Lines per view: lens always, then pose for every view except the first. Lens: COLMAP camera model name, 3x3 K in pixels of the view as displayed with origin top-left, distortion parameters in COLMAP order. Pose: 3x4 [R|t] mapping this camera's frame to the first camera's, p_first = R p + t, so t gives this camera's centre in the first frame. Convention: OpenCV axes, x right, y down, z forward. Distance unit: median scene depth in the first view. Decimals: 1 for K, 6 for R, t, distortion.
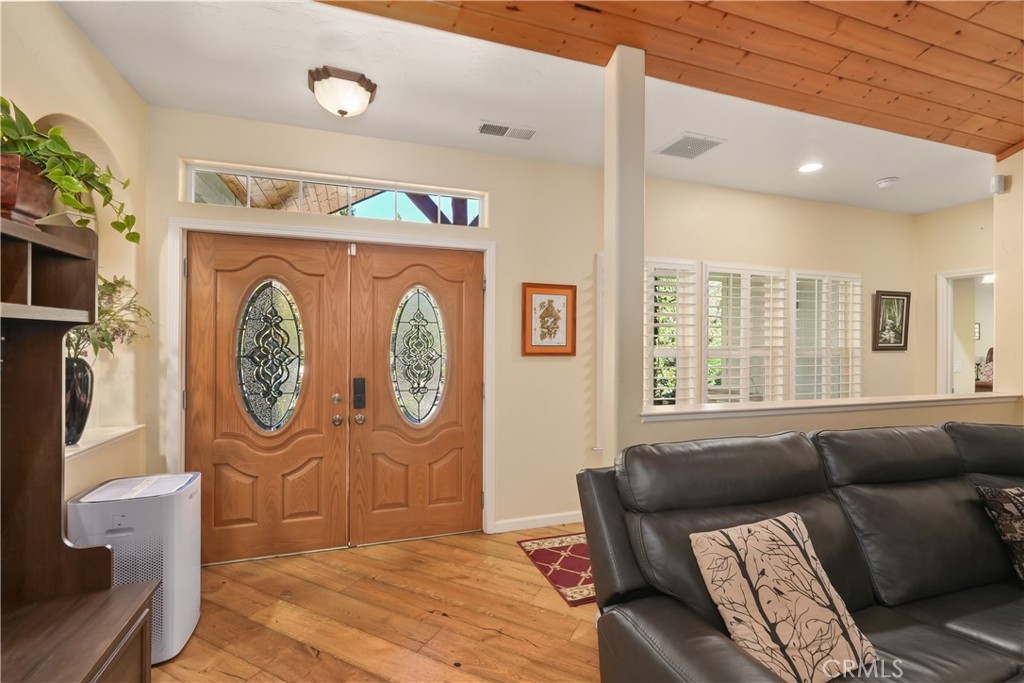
lens RADIAL K [[457.5, 0, 512.2], [0, 457.5, 342.8], [0, 0, 1]] dist [-0.008462, 0.002792]
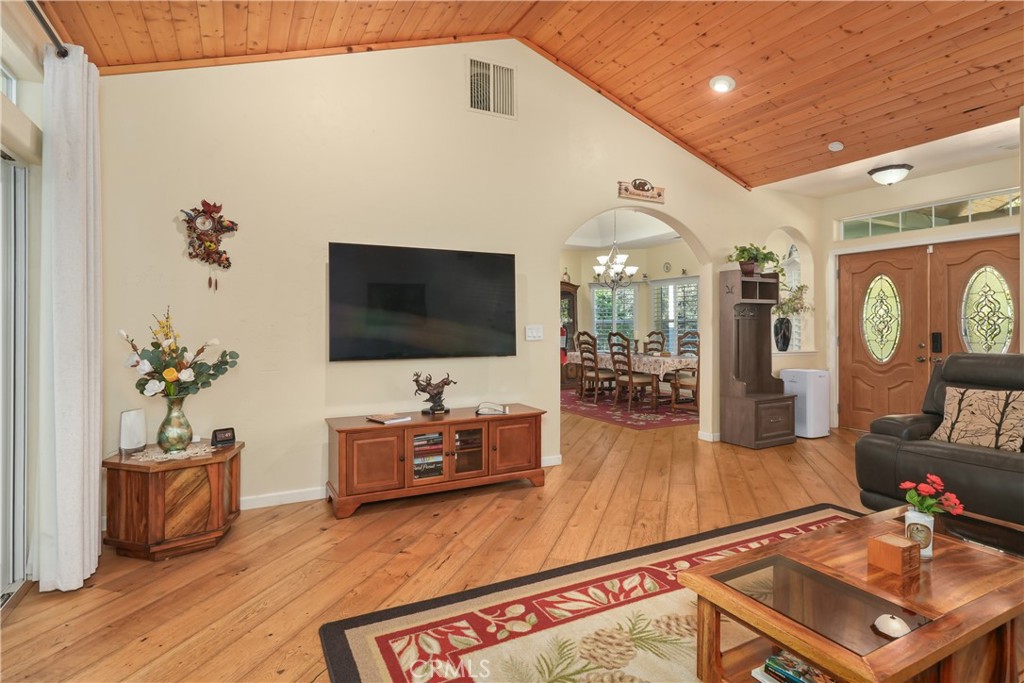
lens RADIAL K [[528.3, 0, 512.8], [0, 528.3, 324.6], [0, 0, 1]] dist [-0.011238, 0.001936]
pose [[0.151537, -0.010807, -0.988393, 1.277545], [0.000910, 0.999941, -0.010794, 0.074068], [0.988451, 0.000736, 0.151538, -0.713741]]
